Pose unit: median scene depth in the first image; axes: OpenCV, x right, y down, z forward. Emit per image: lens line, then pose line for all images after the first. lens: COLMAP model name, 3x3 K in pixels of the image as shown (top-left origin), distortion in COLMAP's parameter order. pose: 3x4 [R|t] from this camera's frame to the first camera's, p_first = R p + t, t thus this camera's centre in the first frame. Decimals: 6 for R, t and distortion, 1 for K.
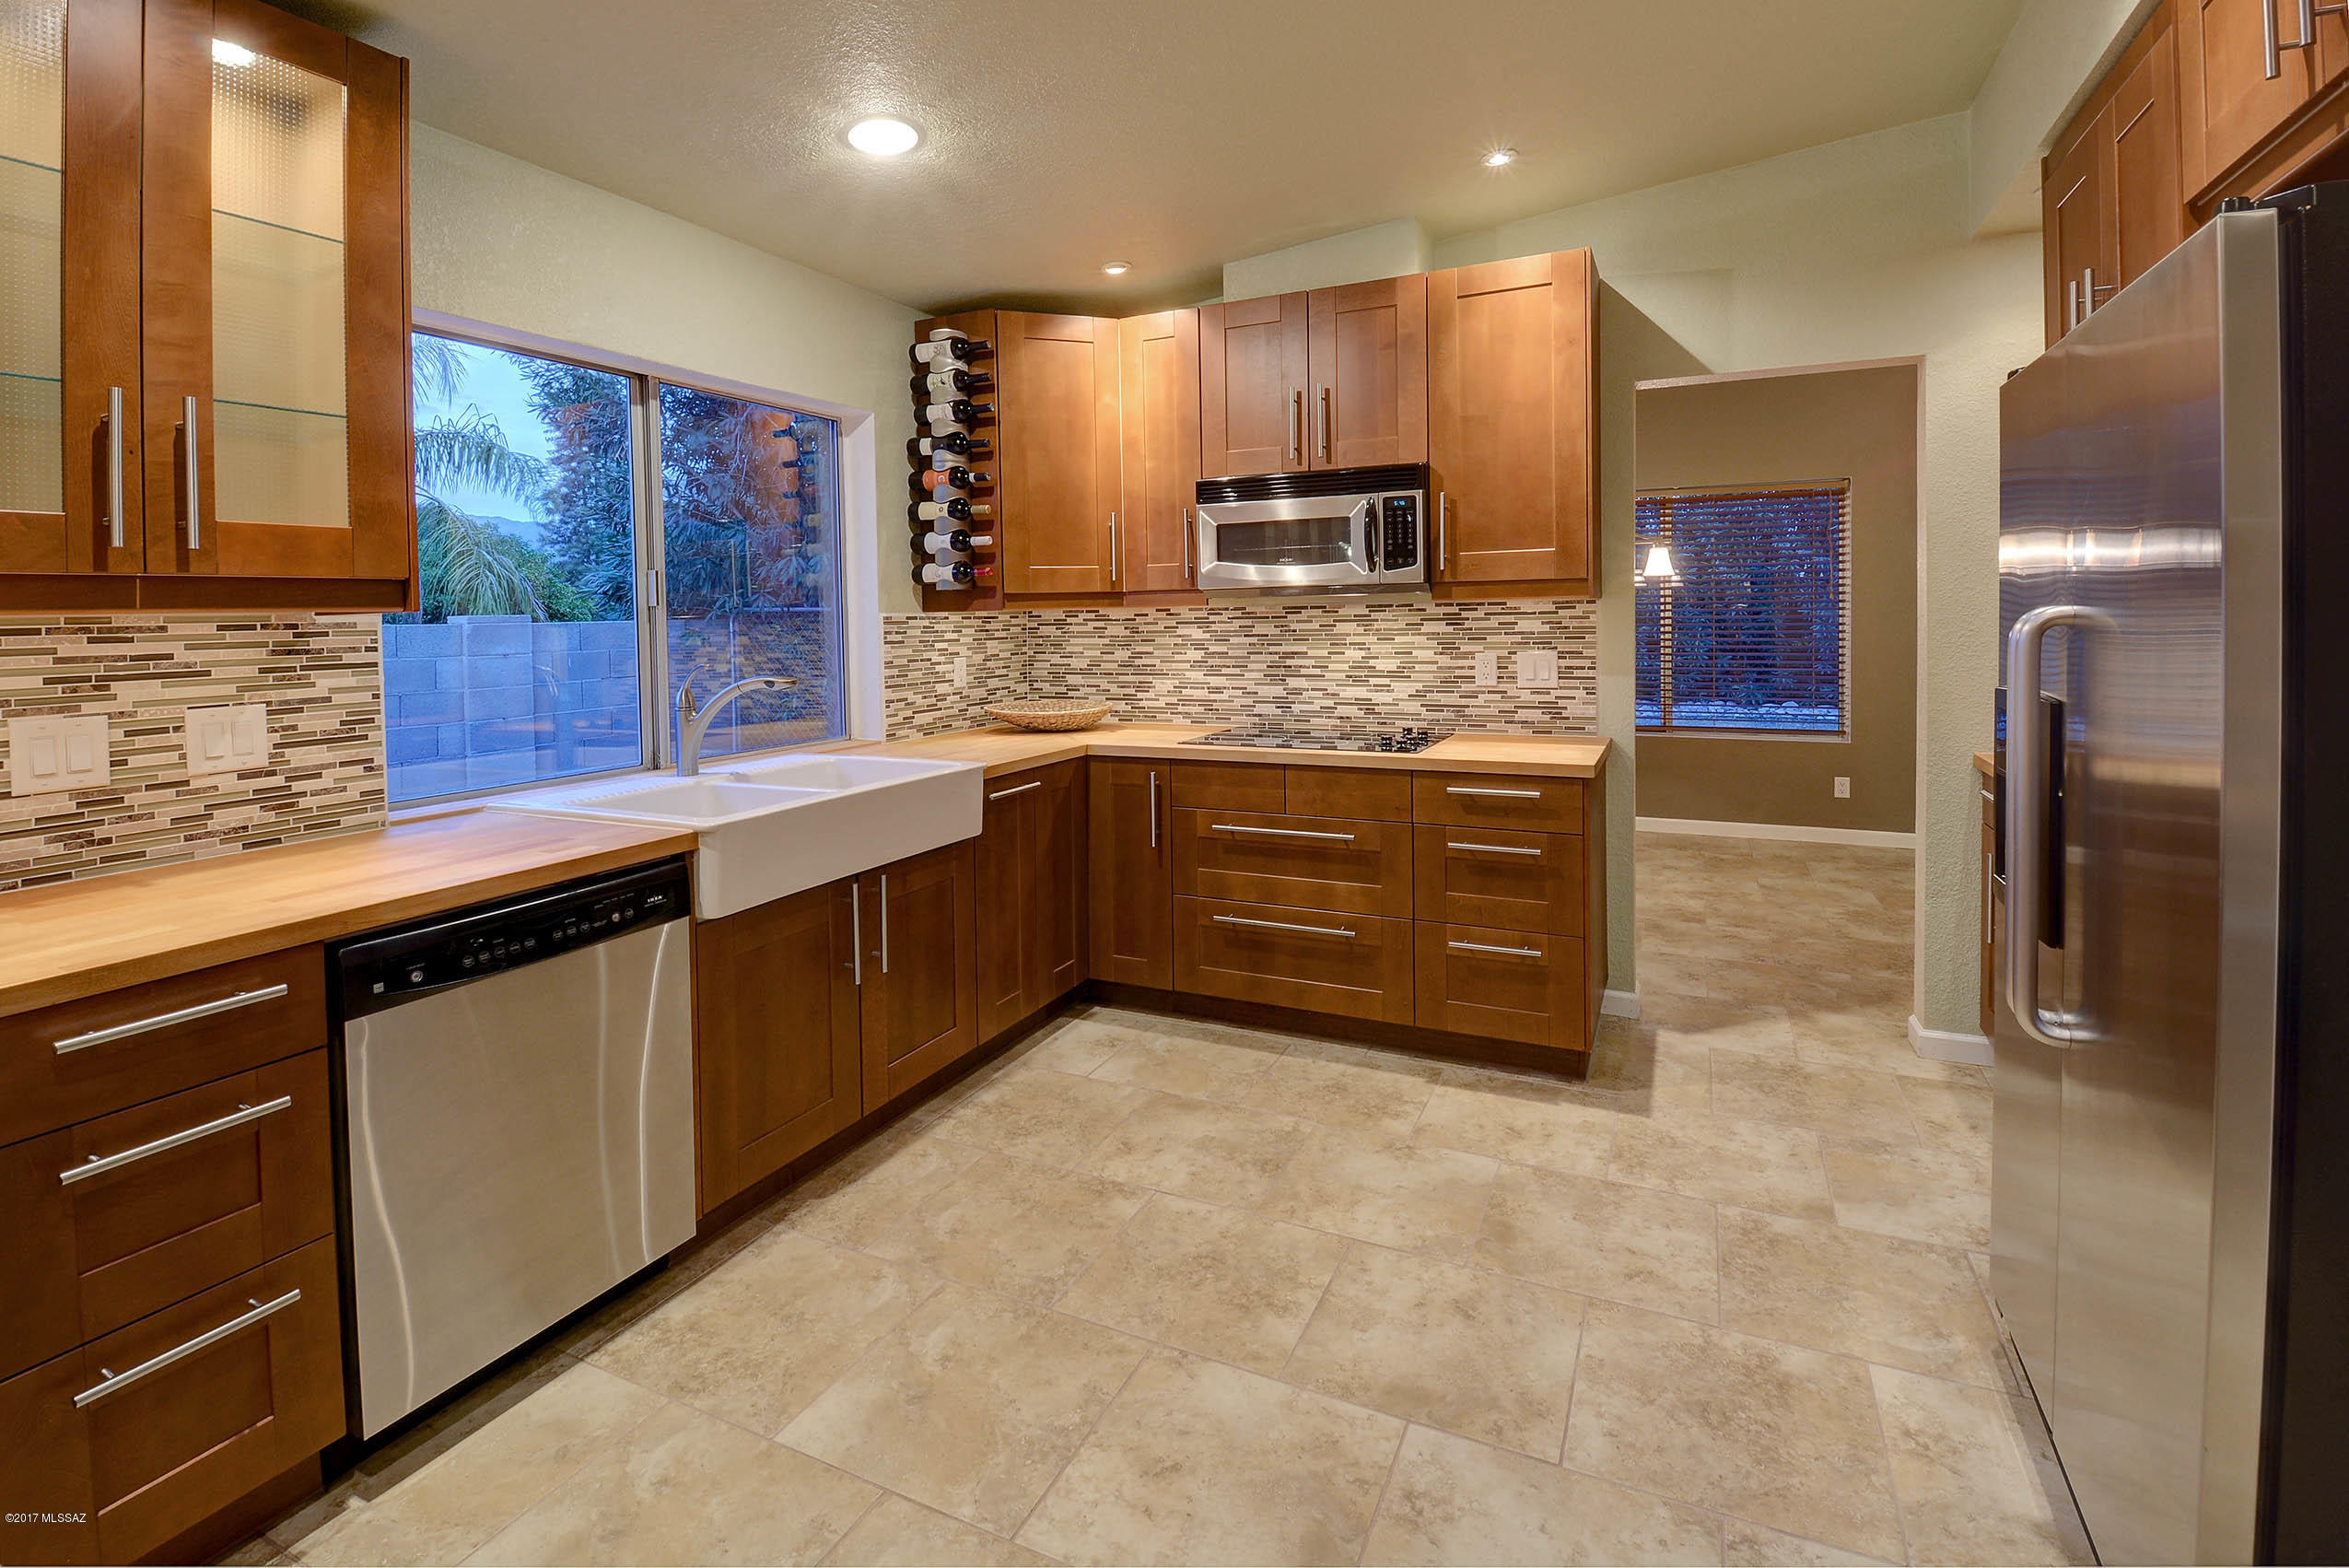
lens RADIAL K [[1062.7, 0, 1215.0], [0, 1062.7, 616.2], [0, 0, 1]] dist [0.015806, -0.018538]
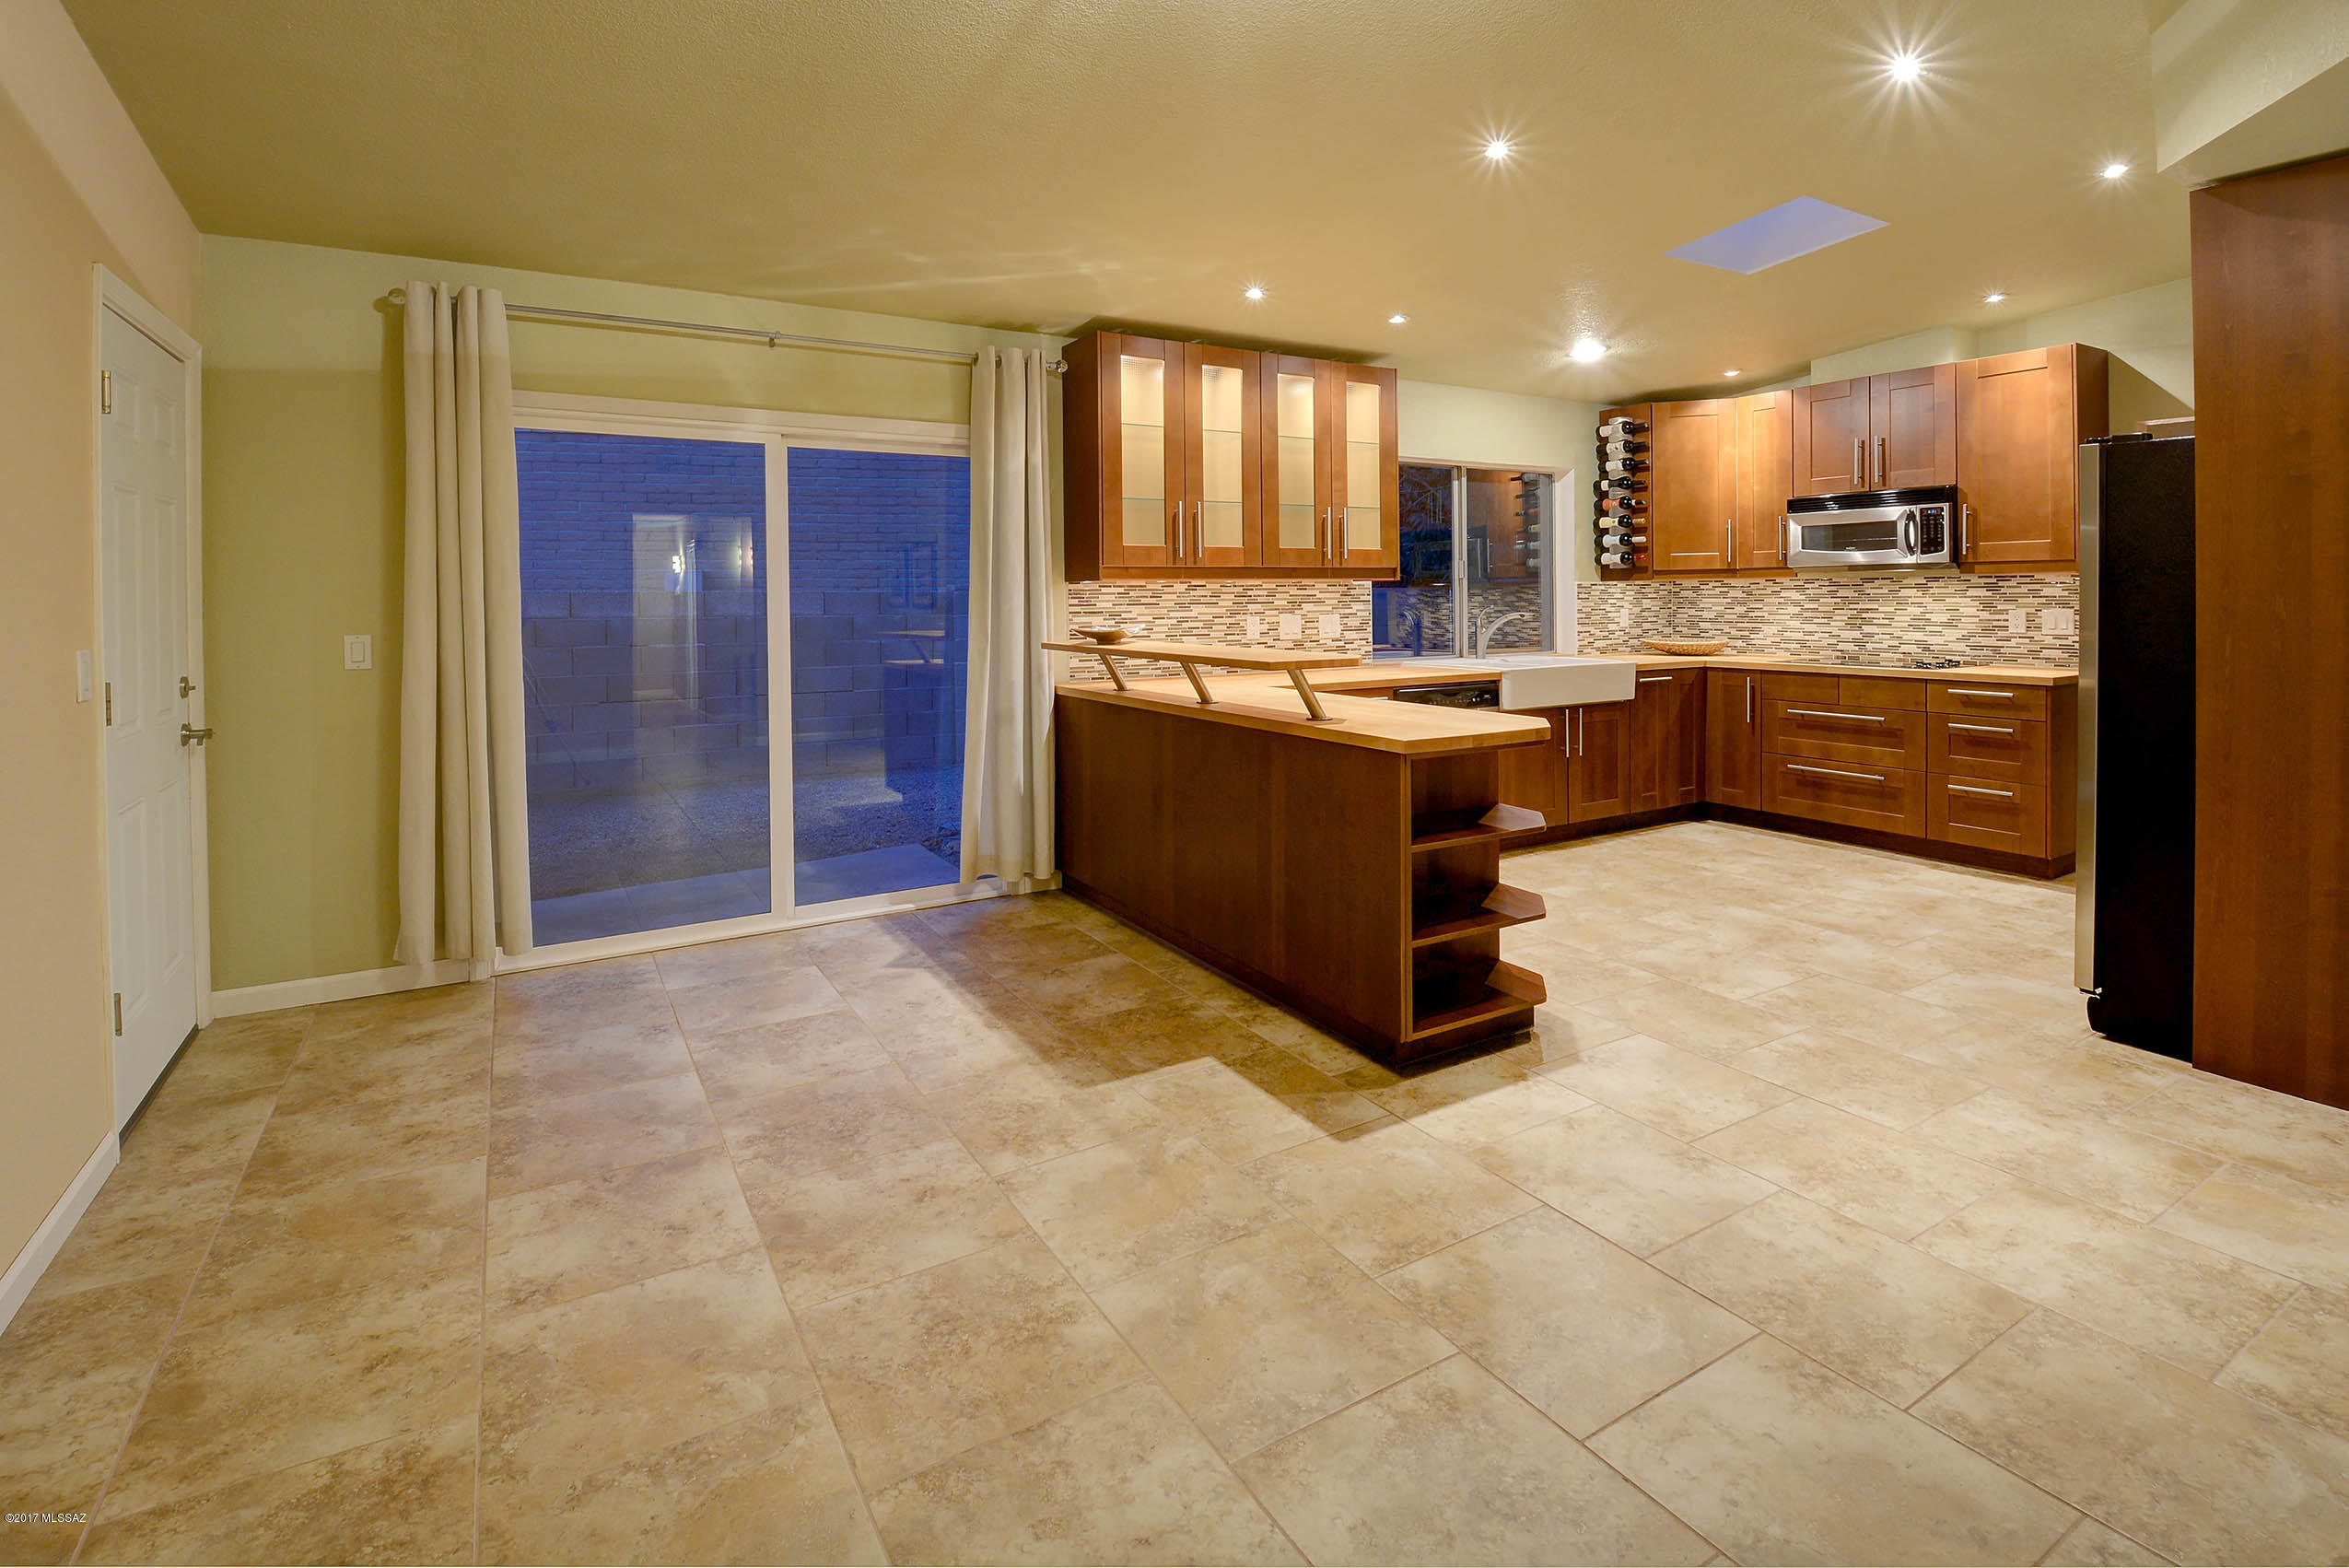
lens RADIAL K [[1179.1, 0, 1043.0], [0, 1179.1, 613.5], [0, 0, 1]] dist [0.024645, -0.016617]
pose [[0.767241, 0.020538, -0.641030, 0.275739], [-0.006927, 0.999694, 0.023738, 0.009854], [0.641321, -0.013772, 0.767149, -1.103972]]
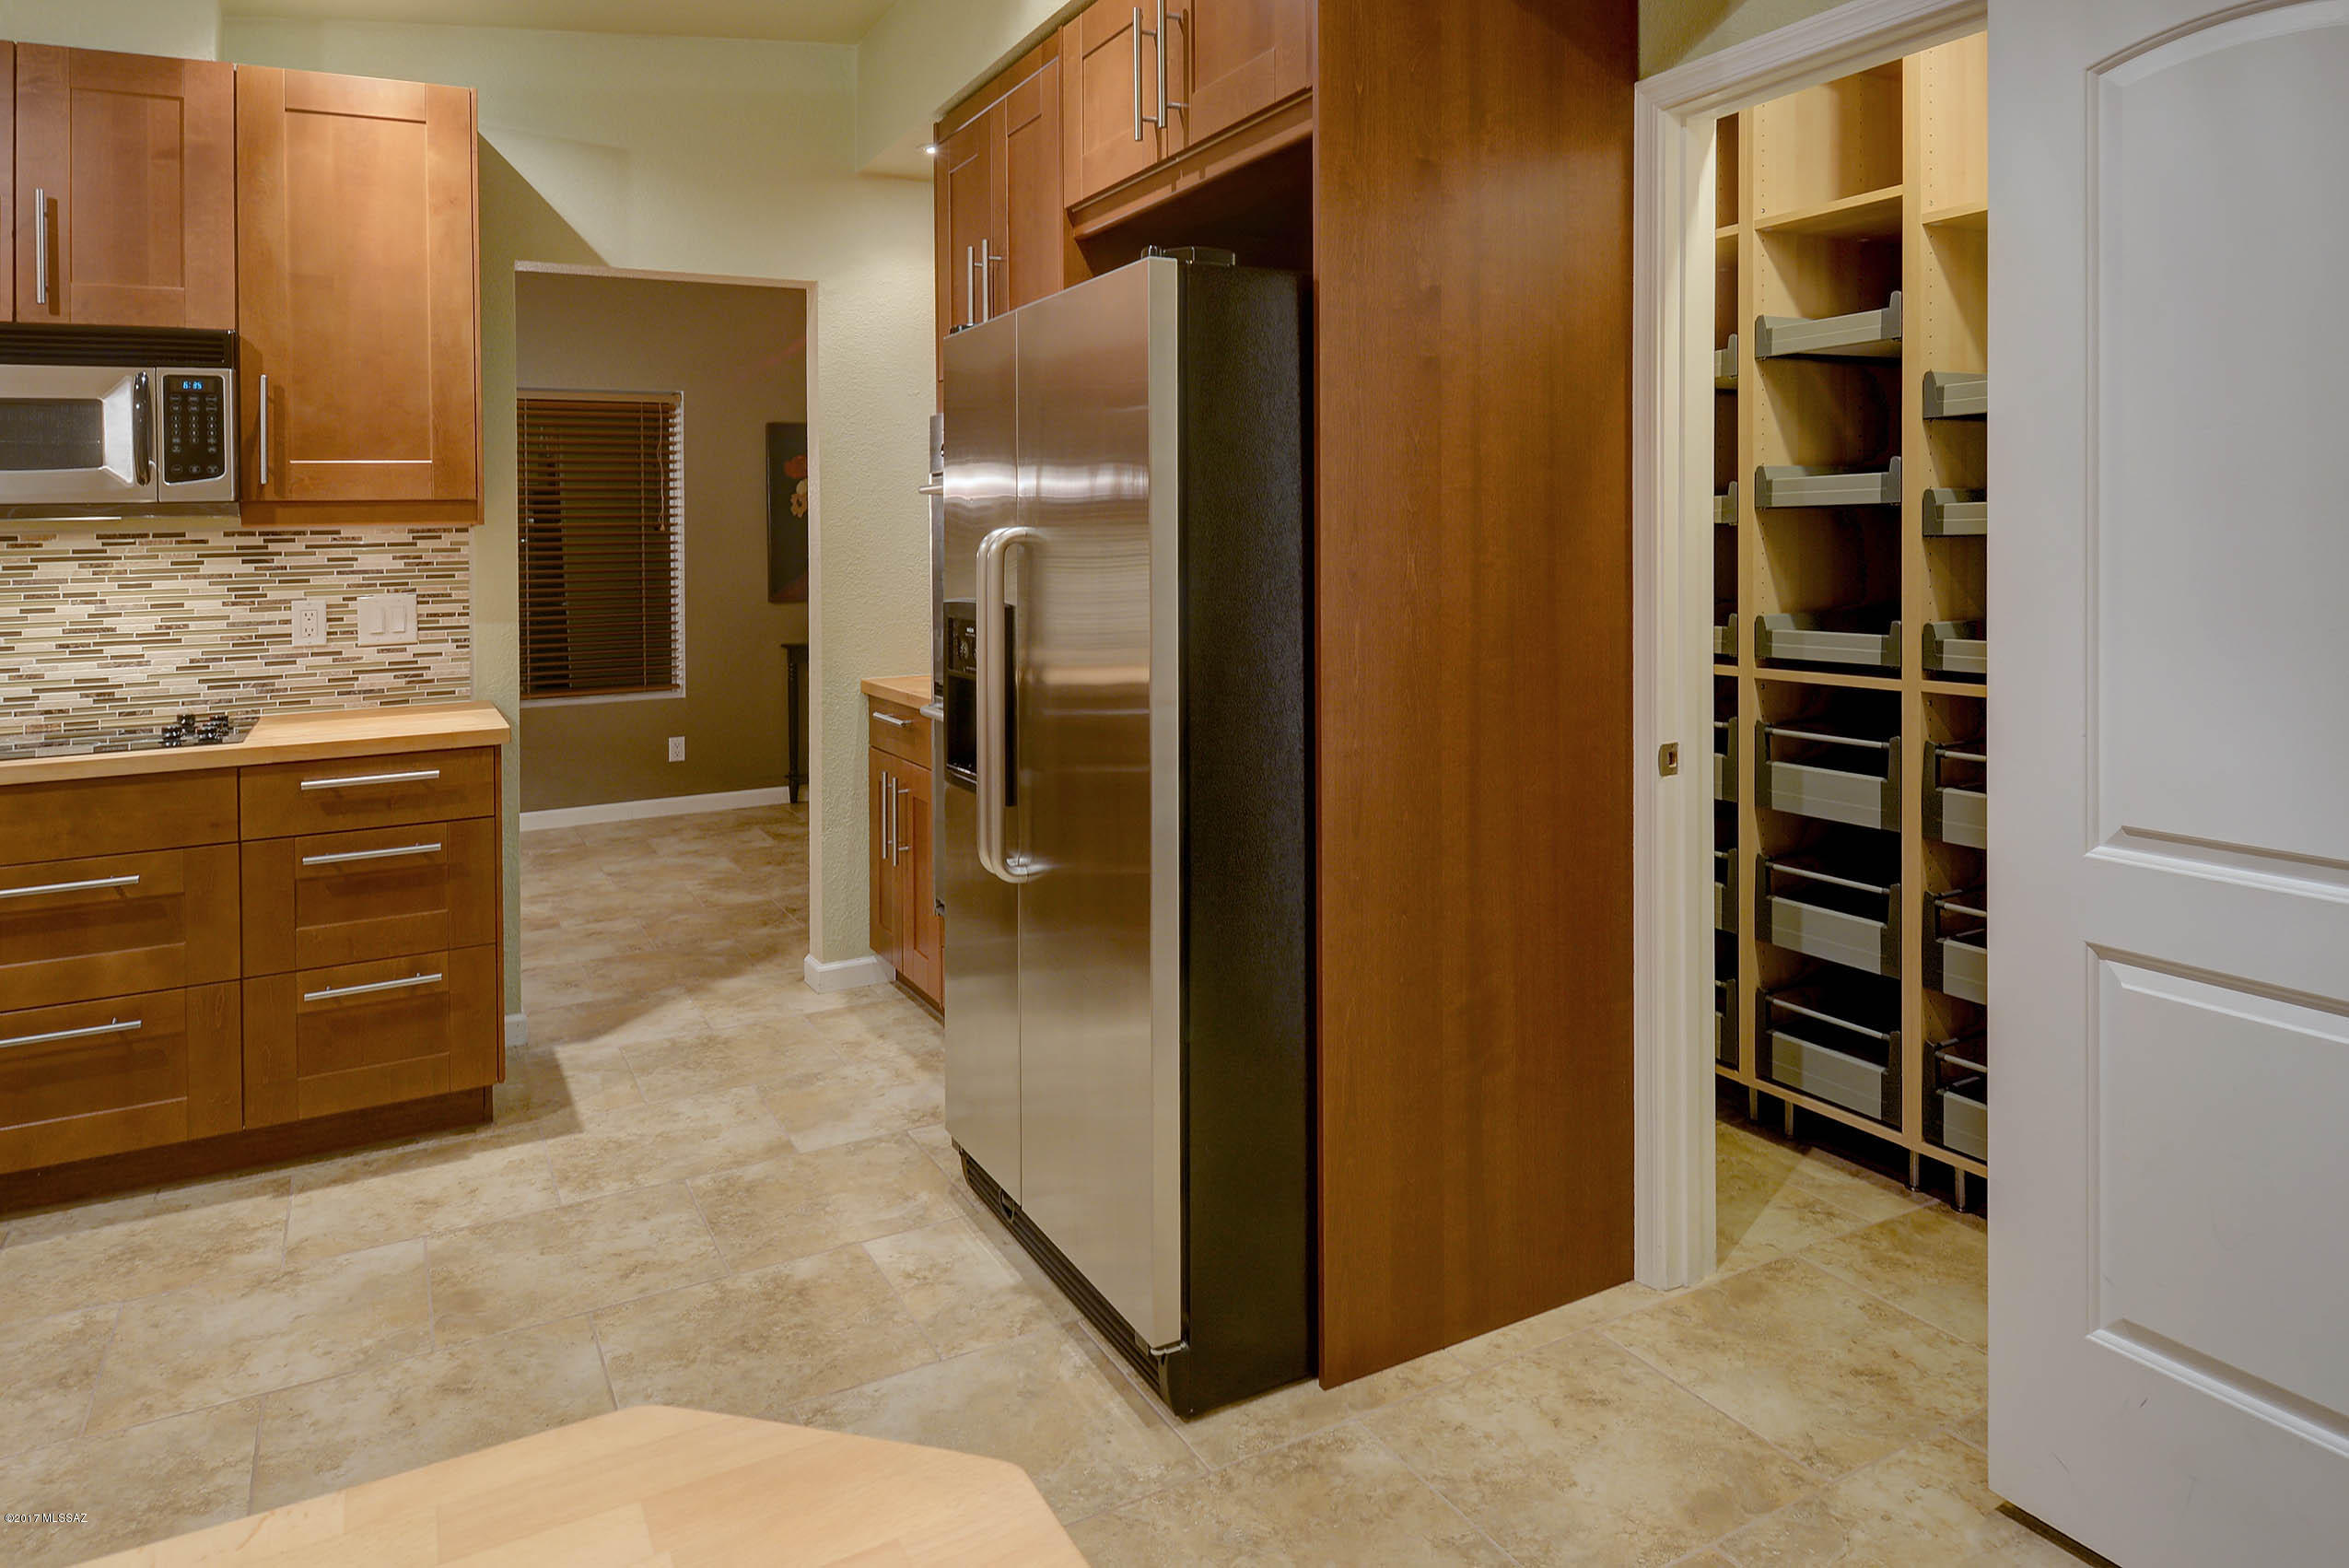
lens RADIAL K [[1466.1, 0, 1210.8], [0, 1466.1, 495.9], [0, 0, 1]] dist [-0.003173, -0.004309]
pose [[0.585373, 0.021977, 0.810466, -0.195164], [0.014729, 0.999179, -0.037732, 0.010128], [-0.810630, 0.034025, 0.584569, -0.082062]]
